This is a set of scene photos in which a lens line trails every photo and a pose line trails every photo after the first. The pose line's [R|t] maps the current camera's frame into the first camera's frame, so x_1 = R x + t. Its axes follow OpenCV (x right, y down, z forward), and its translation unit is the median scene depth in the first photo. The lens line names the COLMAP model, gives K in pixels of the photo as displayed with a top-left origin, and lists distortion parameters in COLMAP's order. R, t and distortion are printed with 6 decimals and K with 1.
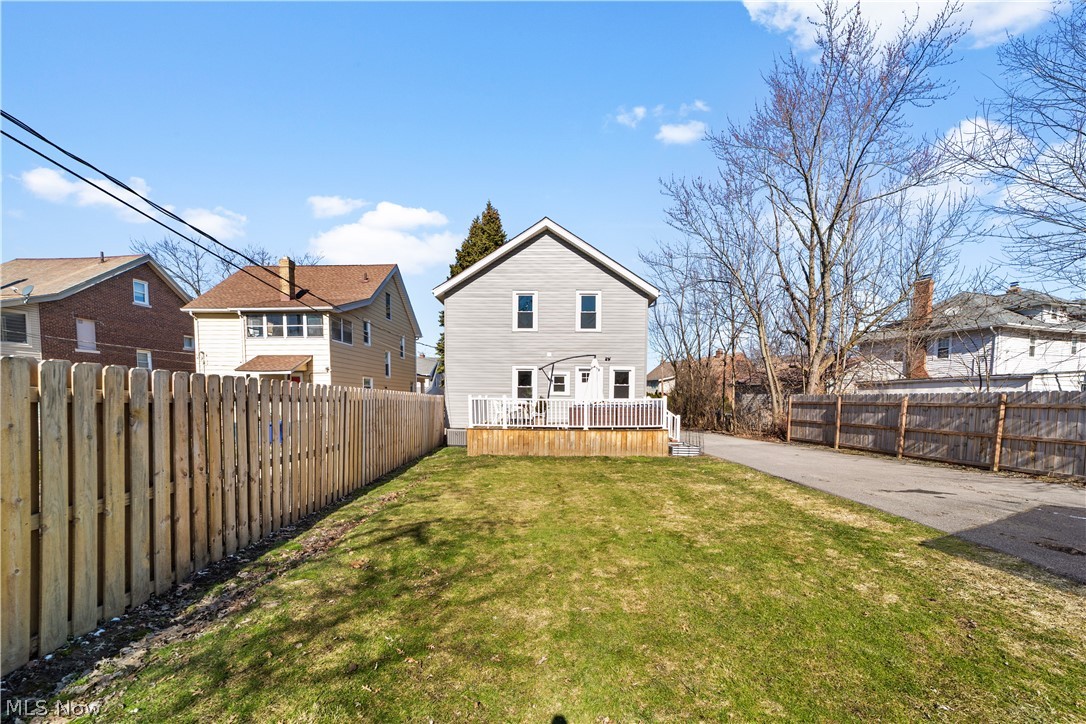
lens RADIAL K [[441.7, 0, 543.6], [0, 441.7, 413.3], [0, 0, 1]] dist [-0.001269, -0.000011]
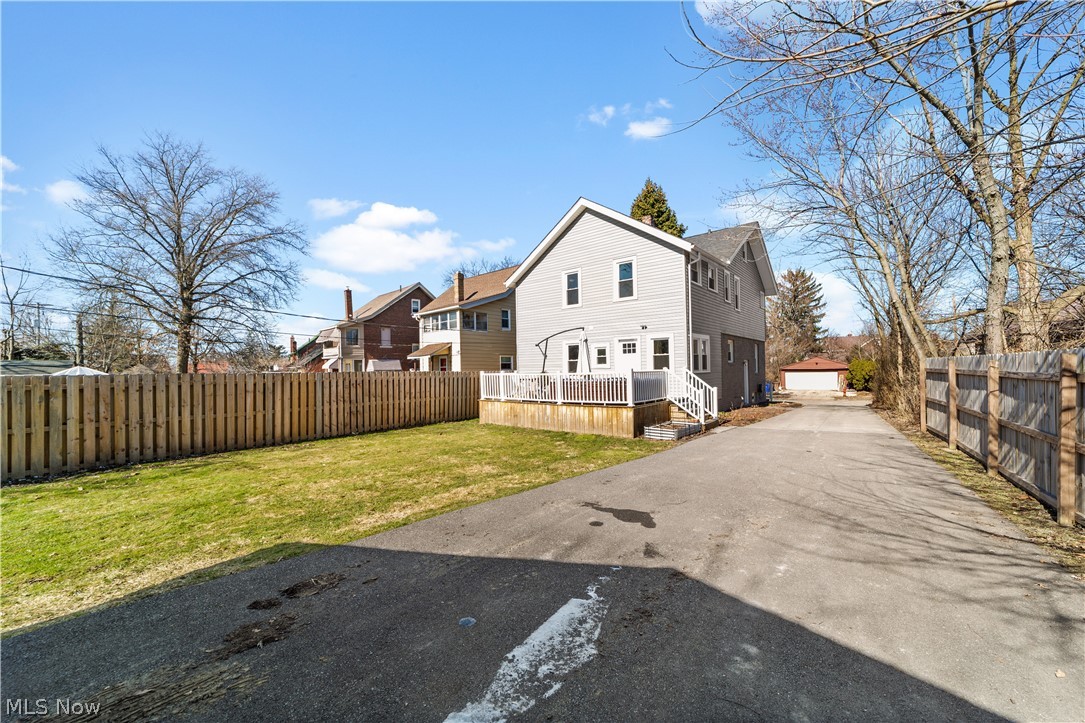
lens RADIAL K [[428.9, 0, 542.8], [0, 428.9, 348.3], [0, 0, 1]] dist [0.001241, 0.000133]
pose [[0.767337, -0.052590, -0.639084, 0.560233], [0.004677, 0.997064, -0.076432, -0.011720], [0.641227, 0.055660, 0.765330, 0.185615]]
